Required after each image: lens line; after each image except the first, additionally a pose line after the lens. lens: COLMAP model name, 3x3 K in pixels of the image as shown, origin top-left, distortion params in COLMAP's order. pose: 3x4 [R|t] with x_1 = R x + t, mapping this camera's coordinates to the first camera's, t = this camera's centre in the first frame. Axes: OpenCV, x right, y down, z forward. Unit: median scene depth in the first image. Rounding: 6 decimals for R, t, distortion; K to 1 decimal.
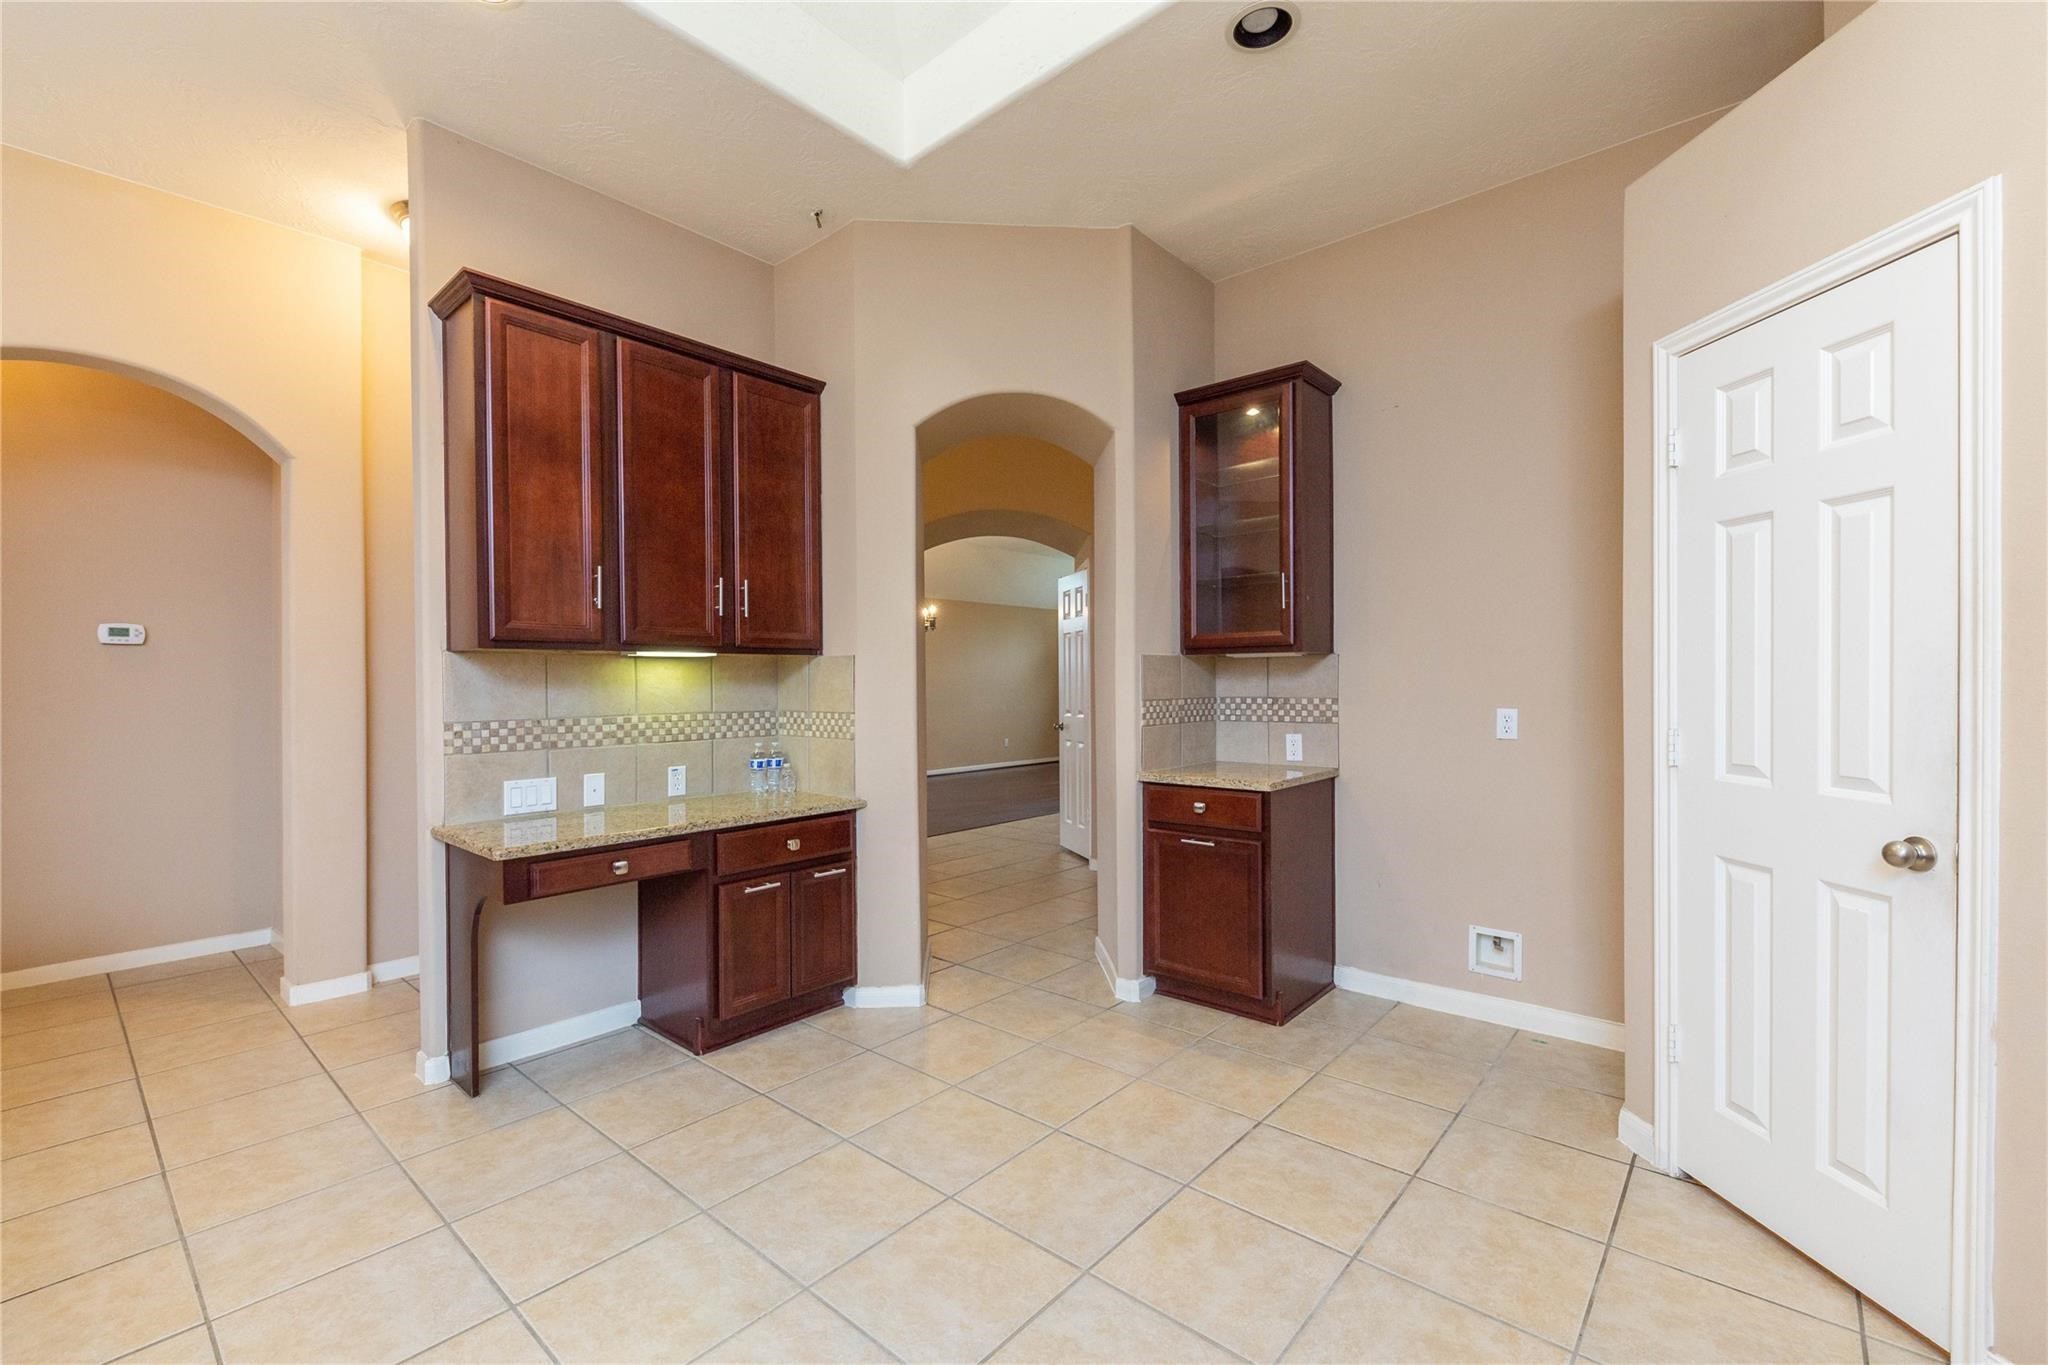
lens RADIAL K [[862.3, 0, 1027.0], [0, 862.3, 689.9], [0, 0, 1]] dist [-0.000322, -0.000346]
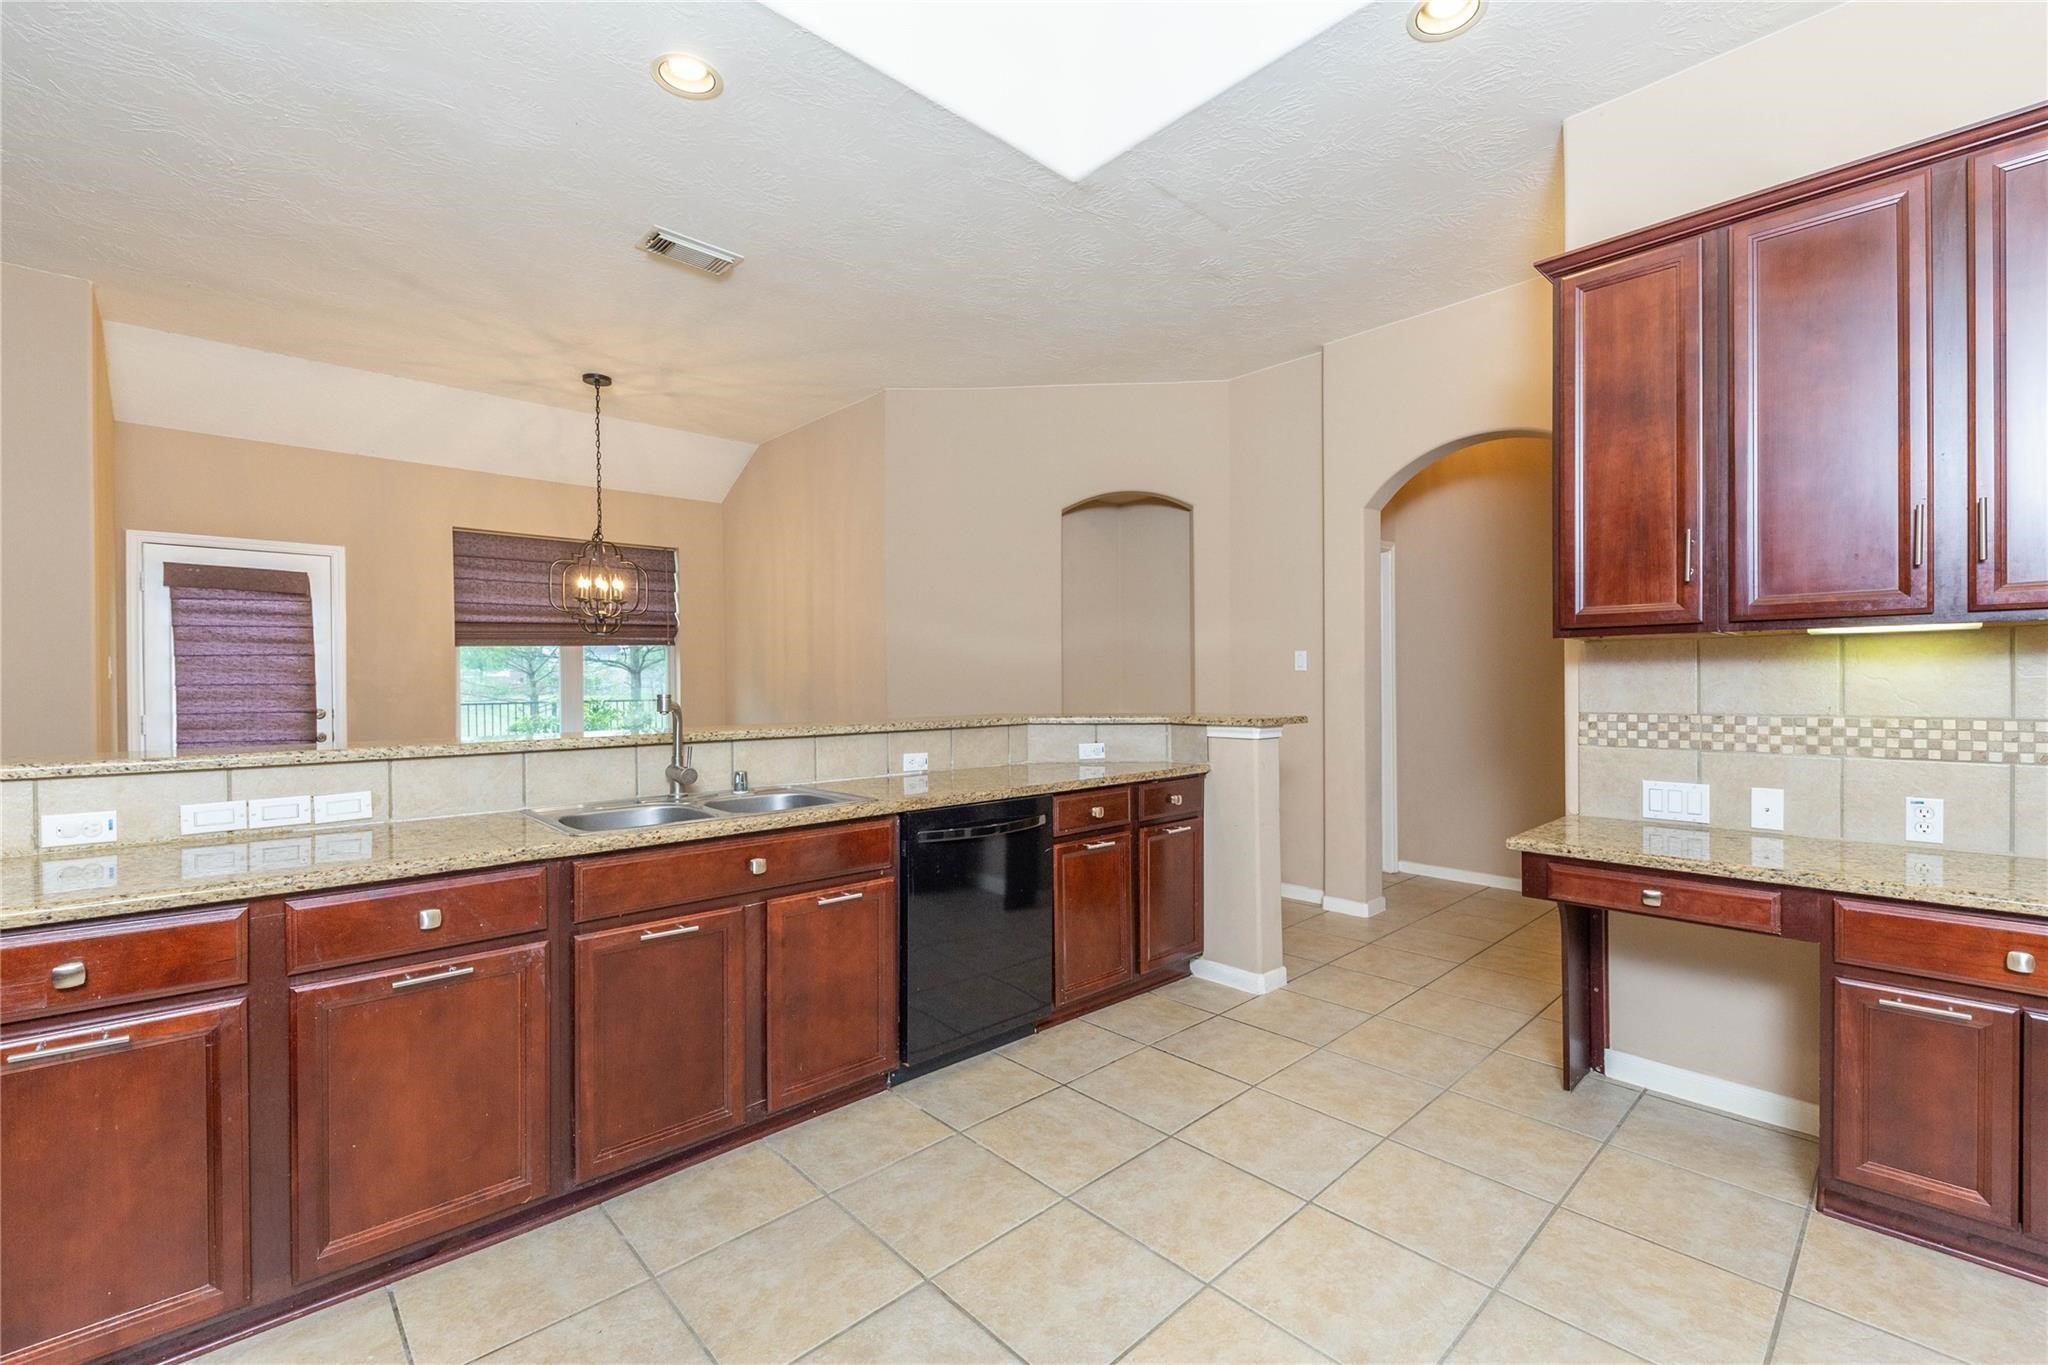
lens RADIAL K [[860.1, 0, 1028.0], [0, 860.1, 687.4], [0, 0, 1]] dist [0.014733, -0.010460]
pose [[-0.108421, 0.015335, -0.993987, 0.364306], [-0.002345, 0.999874, 0.015682, -0.004997], [0.994102, 0.004031, -0.108372, 0.439488]]
